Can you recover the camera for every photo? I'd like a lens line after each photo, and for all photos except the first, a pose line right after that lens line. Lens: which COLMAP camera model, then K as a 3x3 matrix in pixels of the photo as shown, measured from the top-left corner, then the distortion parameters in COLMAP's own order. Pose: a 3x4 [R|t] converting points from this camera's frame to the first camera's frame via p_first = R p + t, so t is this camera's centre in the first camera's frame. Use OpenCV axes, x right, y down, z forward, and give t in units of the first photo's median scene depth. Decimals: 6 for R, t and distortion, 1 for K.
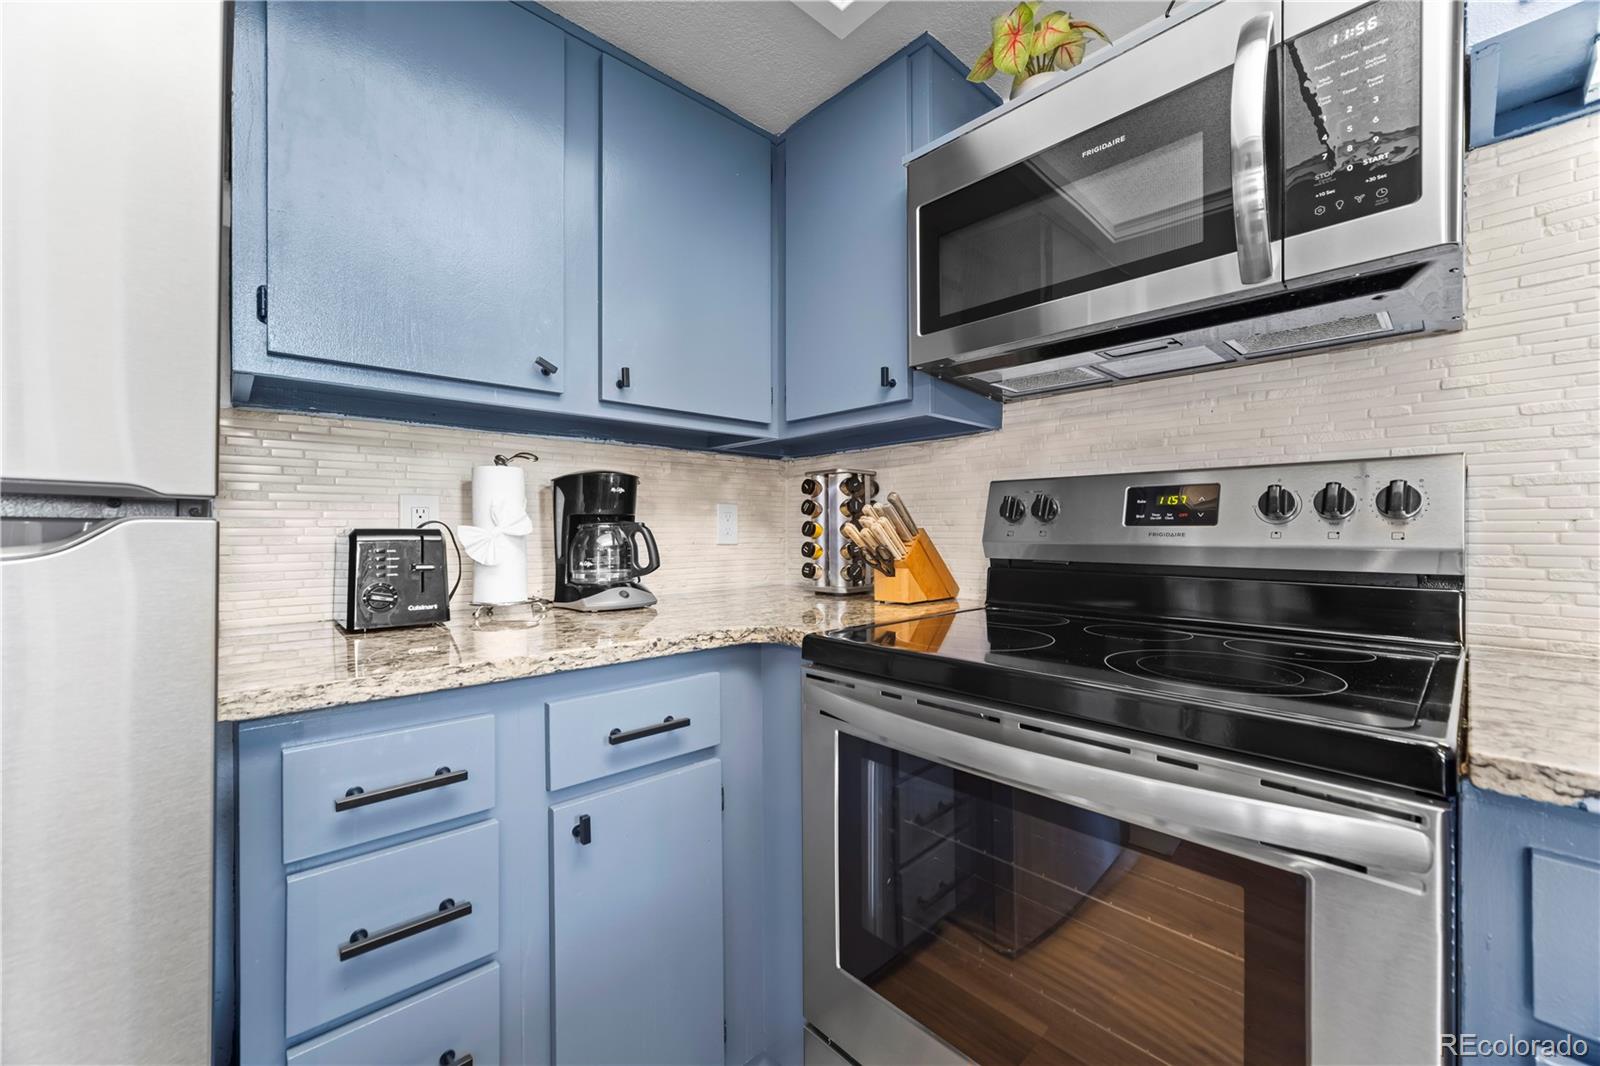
lens RADIAL K [[642.5, 0, 797.3], [0, 642.5, 531.9], [0, 0, 1]] dist [-0.019035, 0.007713]
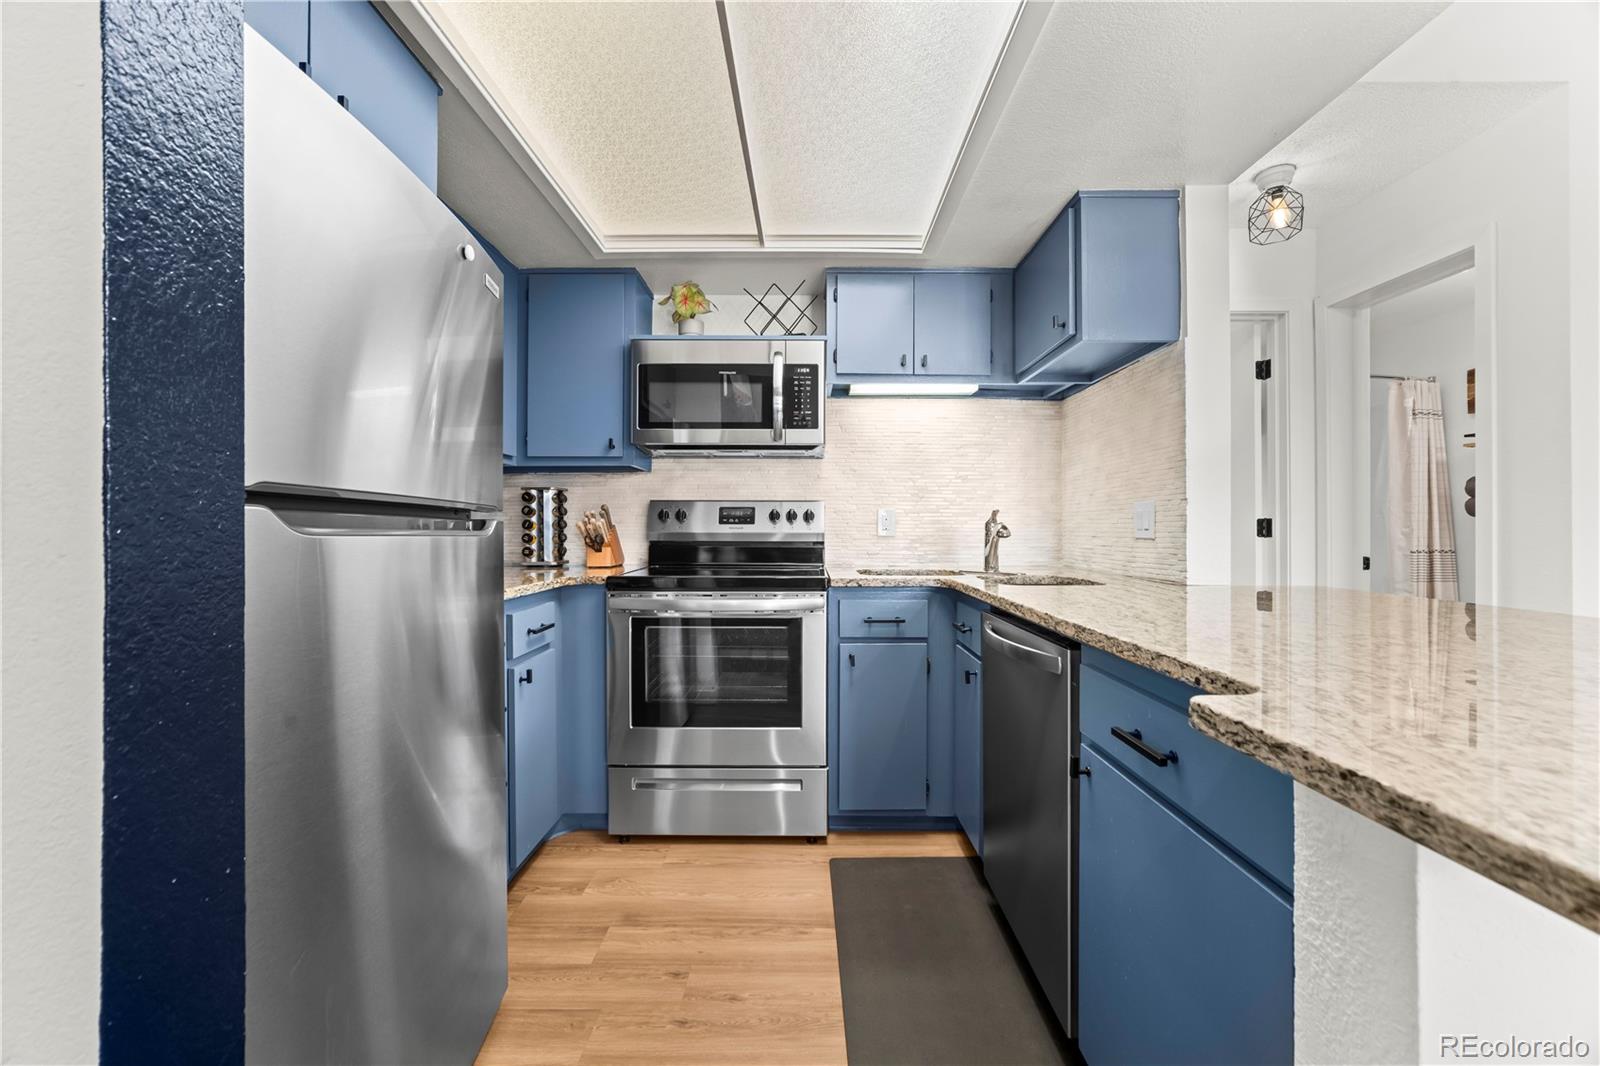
lens RADIAL K [[642.5, 0, 800.9], [0, 642.5, 527.6], [0, 0, 1]] dist [-0.019035, 0.007713]
pose [[0.691442, -0.000174, 0.722432, -0.857094], [-0.000891, 0.999999, 0.001094, -0.000016], [-0.722431, -0.001400, 0.691441, -0.717484]]
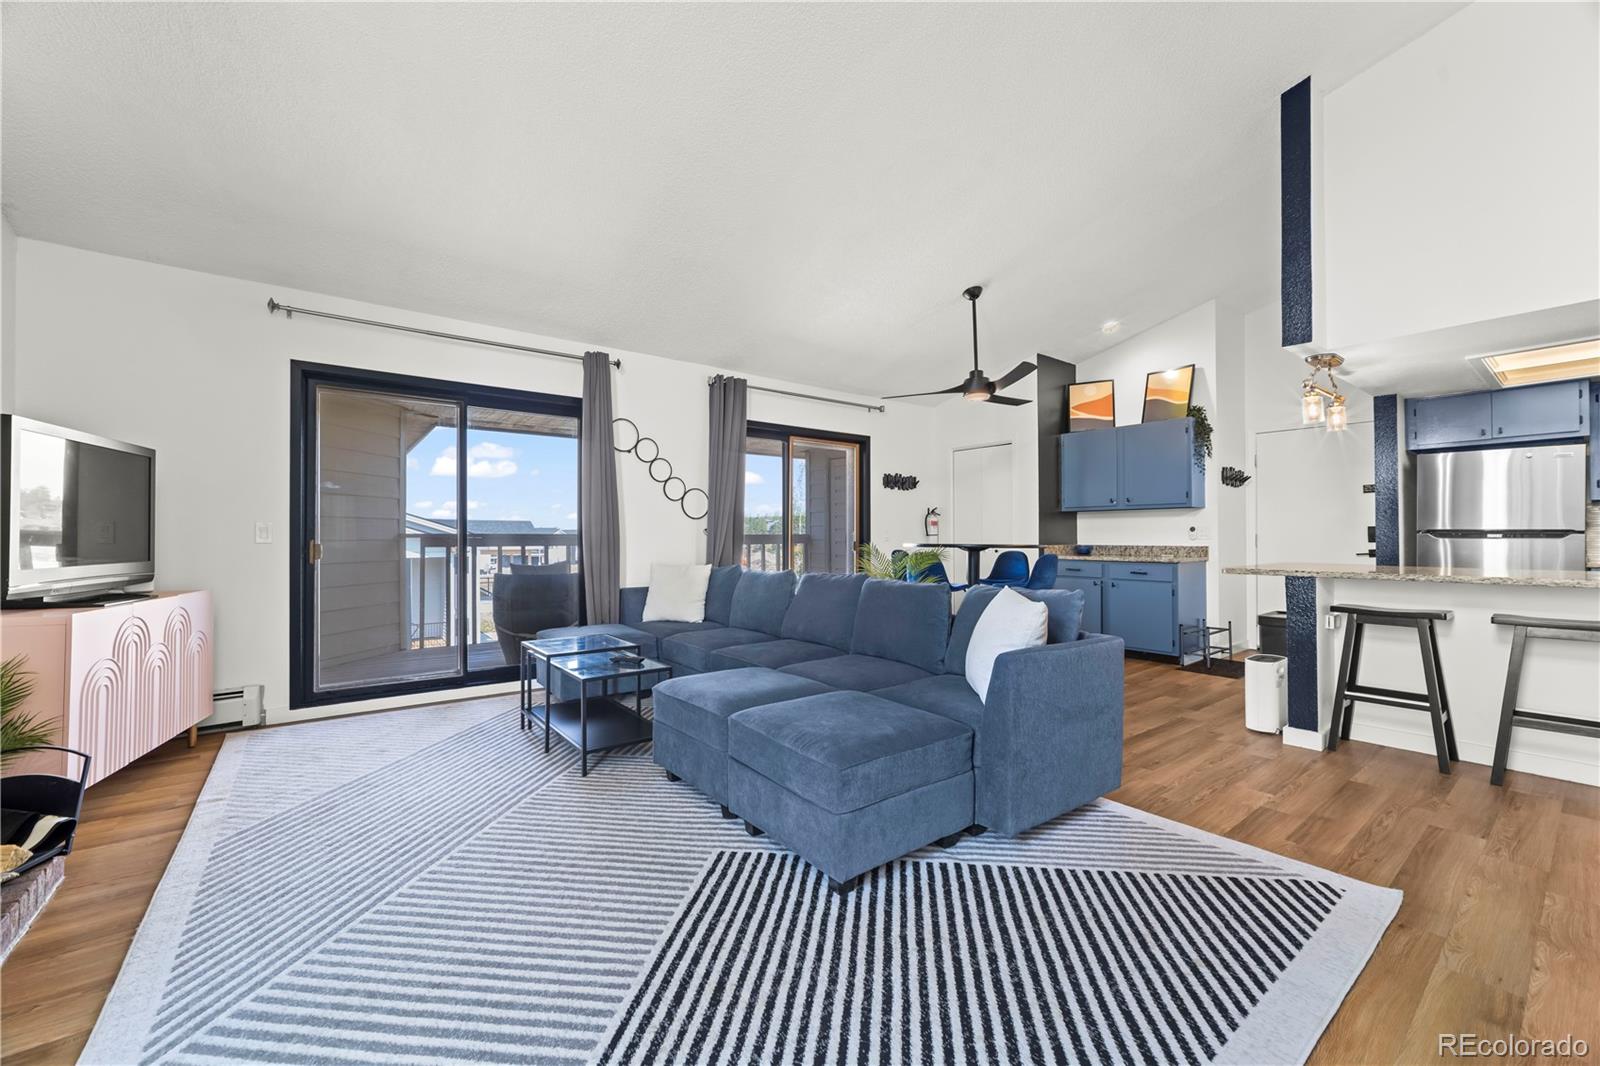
lens RADIAL K [[642.5, 0, 792.7], [0, 642.5, 530.5], [0, 0, 1]] dist [-0.019035, 0.007713]
pose [[-0.082042, -0.004124, -0.996620, 2.984059], [0.003995, 0.999982, -0.004467, -0.030739], [0.996621, -0.004348, -0.082024, -3.135960]]
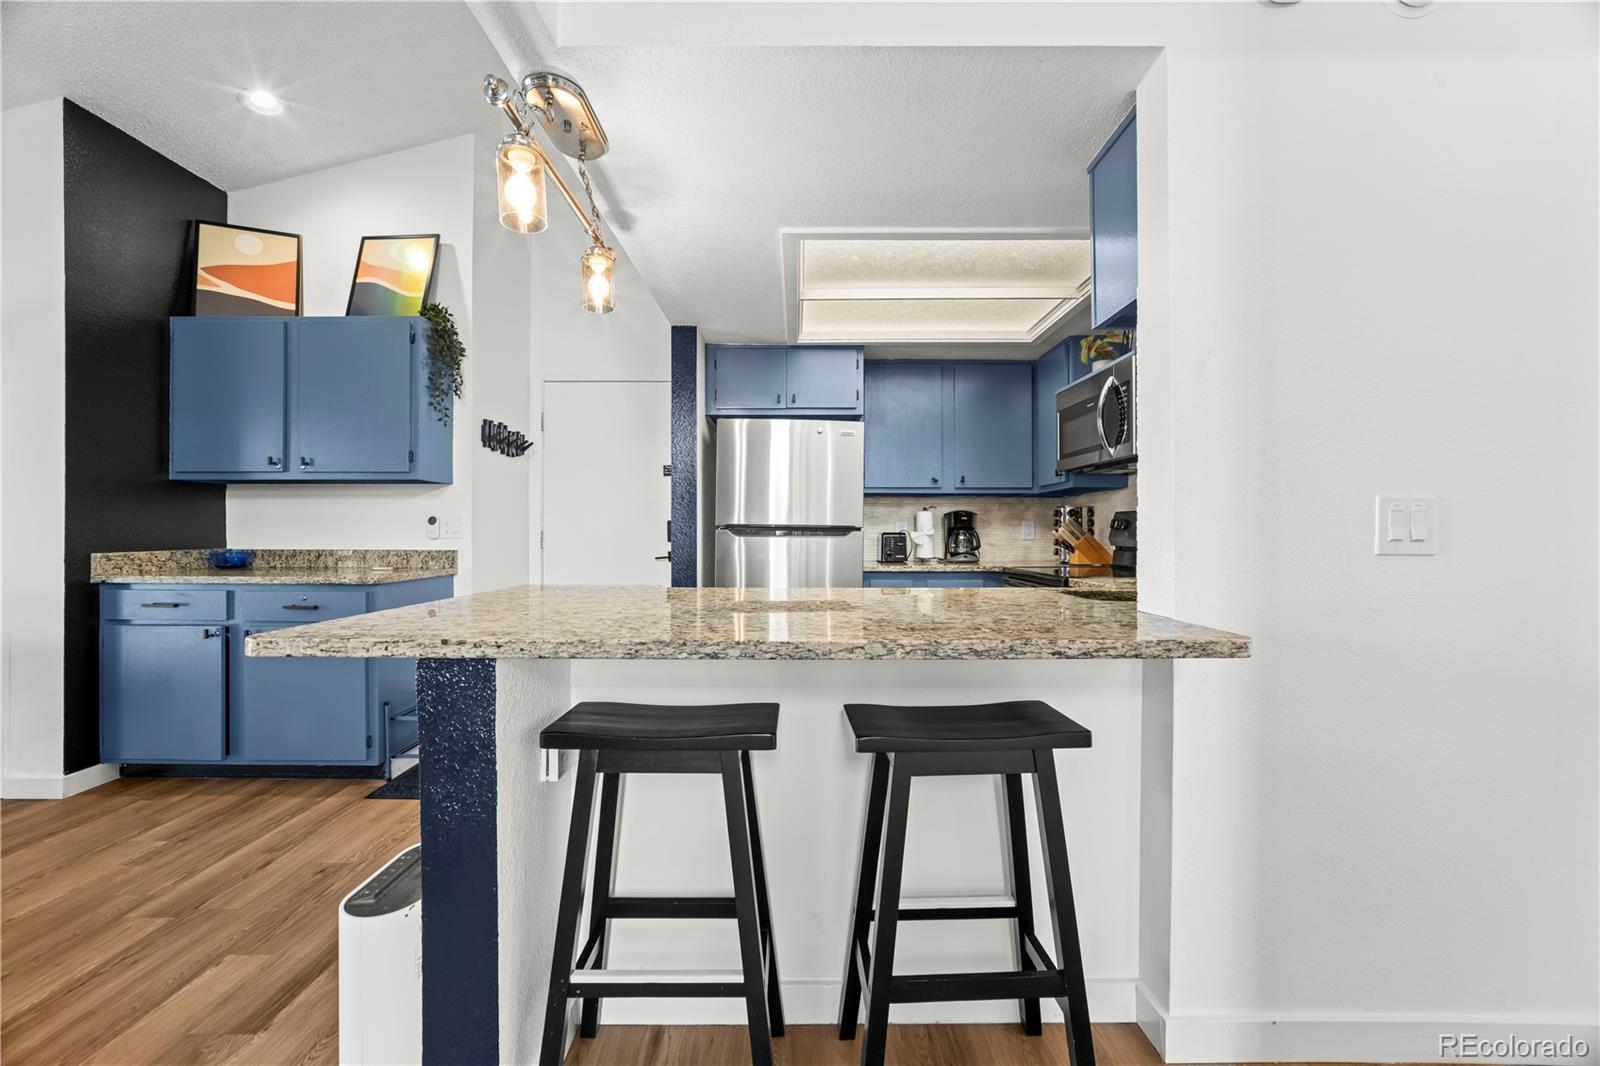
lens RADIAL K [[642.5, 0, 802.1], [0, 642.5, 532.3], [0, 0, 1]] dist [-0.019035, 0.007713]
pose [[0.740159, 0.004152, -0.672419, 1.143243], [-0.002911, 0.999991, 0.002971, -0.013246], [0.672425, -0.000241, 0.740165, -1.620807]]
